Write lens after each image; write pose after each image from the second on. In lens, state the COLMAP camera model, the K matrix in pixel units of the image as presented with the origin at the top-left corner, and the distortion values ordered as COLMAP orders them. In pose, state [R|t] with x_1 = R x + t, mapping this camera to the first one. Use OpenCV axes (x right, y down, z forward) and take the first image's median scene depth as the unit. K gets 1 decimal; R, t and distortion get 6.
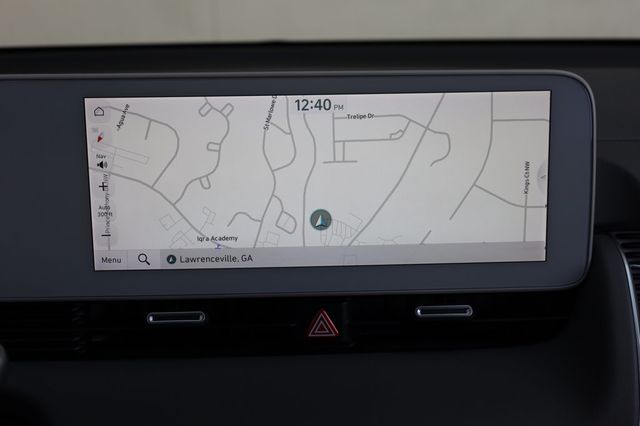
lens RADIAL K [[741.2, 0, 306.5], [0, 741.2, 206.3], [0, 0, 1]] dist [-0.074000, 0.000000]
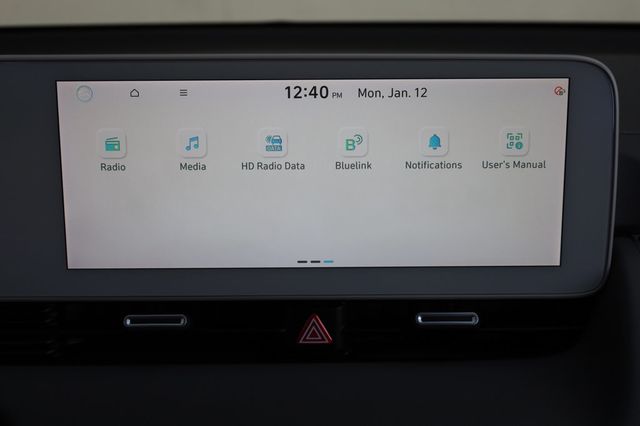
lens RADIAL K [[802.1, 0, 329.6], [0, 802.1, 225.2], [0, 0, 1]] dist [-0.054601, 0.000000]
pose [[0.999684, 0.013947, -0.020928, 0.059594], [-0.013338, 0.999491, 0.028972, -0.000922], [0.021321, -0.028684, 0.999361, 0.005067]]
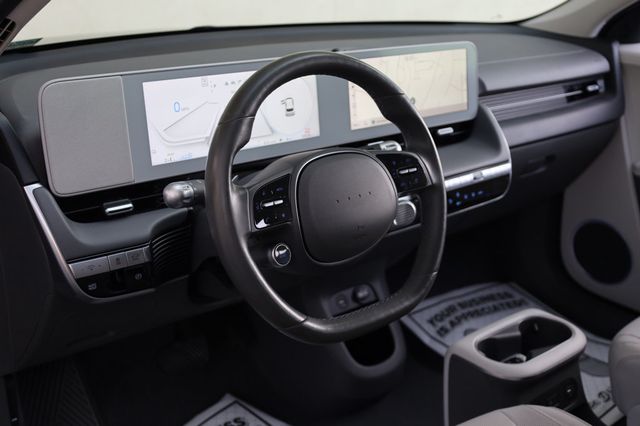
lens RADIAL K [[802.1, 0, 319.2], [0, 802.1, 211.3], [0, 0, 1]] dist [-0.054601, 0.000000]
pose [[0.771121, -0.174766, 0.612232, -2.022157], [0.147410, 0.984468, 0.095357, 0.081293], [-0.619388, 0.016718, 0.784907, -1.021138]]
